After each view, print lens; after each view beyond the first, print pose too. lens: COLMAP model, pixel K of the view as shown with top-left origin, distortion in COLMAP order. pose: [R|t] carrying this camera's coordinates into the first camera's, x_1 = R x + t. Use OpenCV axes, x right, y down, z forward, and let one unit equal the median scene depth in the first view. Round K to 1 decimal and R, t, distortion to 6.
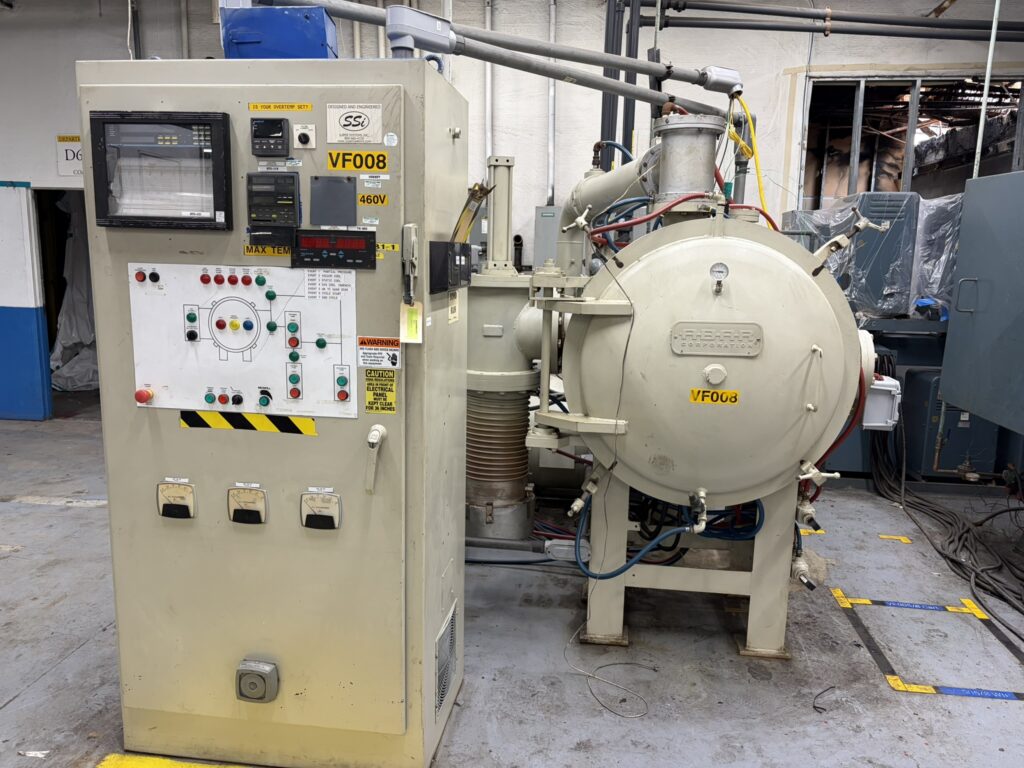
lens RADIAL K [[775.3, 0, 510.4], [0, 775.3, 386.4], [0, 0, 1]] dist [0.040317, -0.021001]
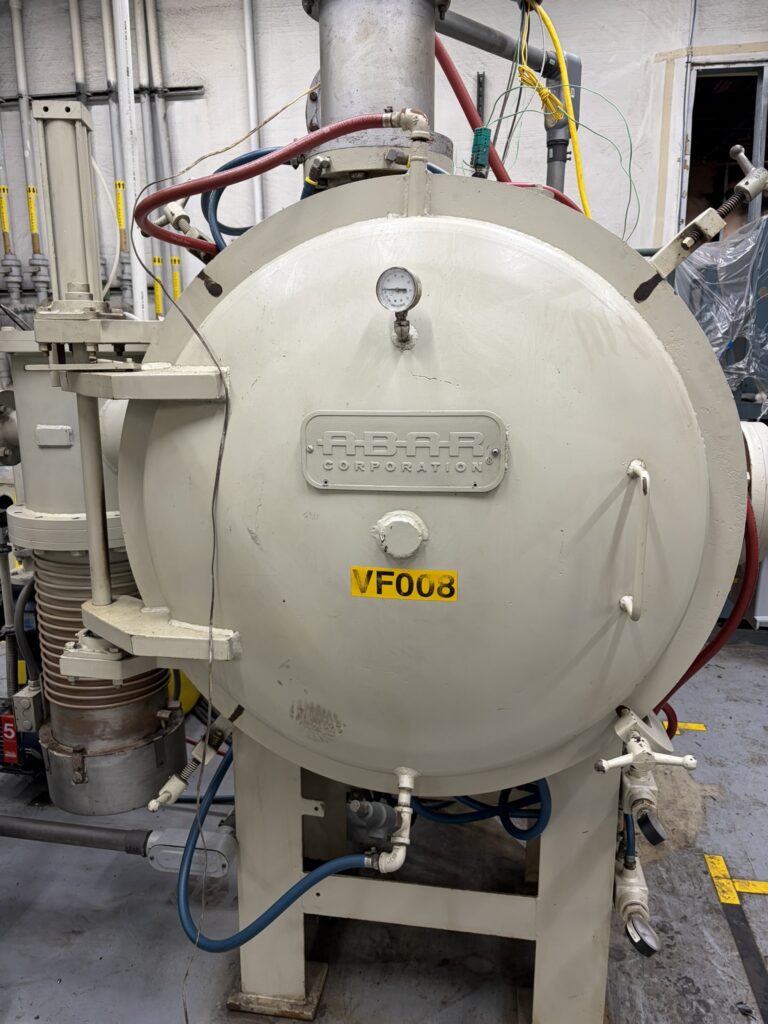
lens RADIAL K [[776.0, 0, 384.0], [0, 776.0, 516.2], [0, 0, 1]] dist [0.023344, -0.012030]
pose [[0.999057, -0.017626, -0.039670, 0.294436], [0.019374, 0.998838, 0.044128, -0.048673], [0.038846, -0.044855, 0.998238, 0.622344]]
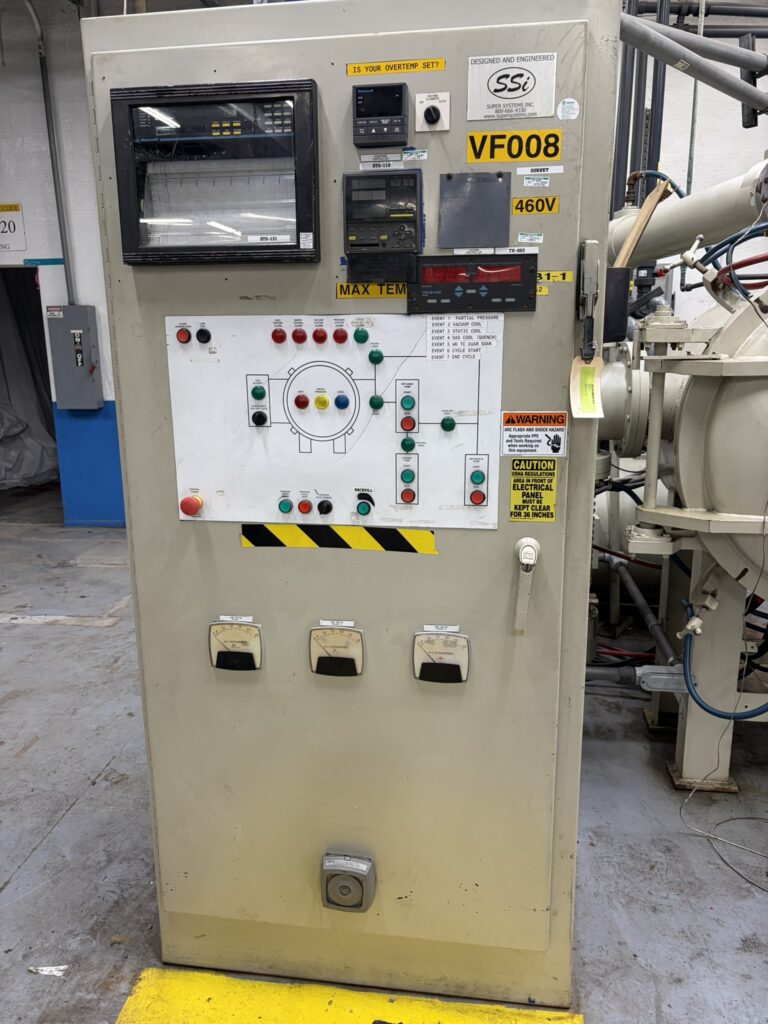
lens RADIAL K [[775.3, 0, 384.0], [0, 775.3, 512.0], [0, 0, 1]] dist [0.040317, -0.021001]
pose [[0.999515, -0.027277, -0.015004, -0.253832], [0.028020, 0.998266, 0.051770, -0.012234], [0.013566, -0.052166, 0.998546, 0.260715]]
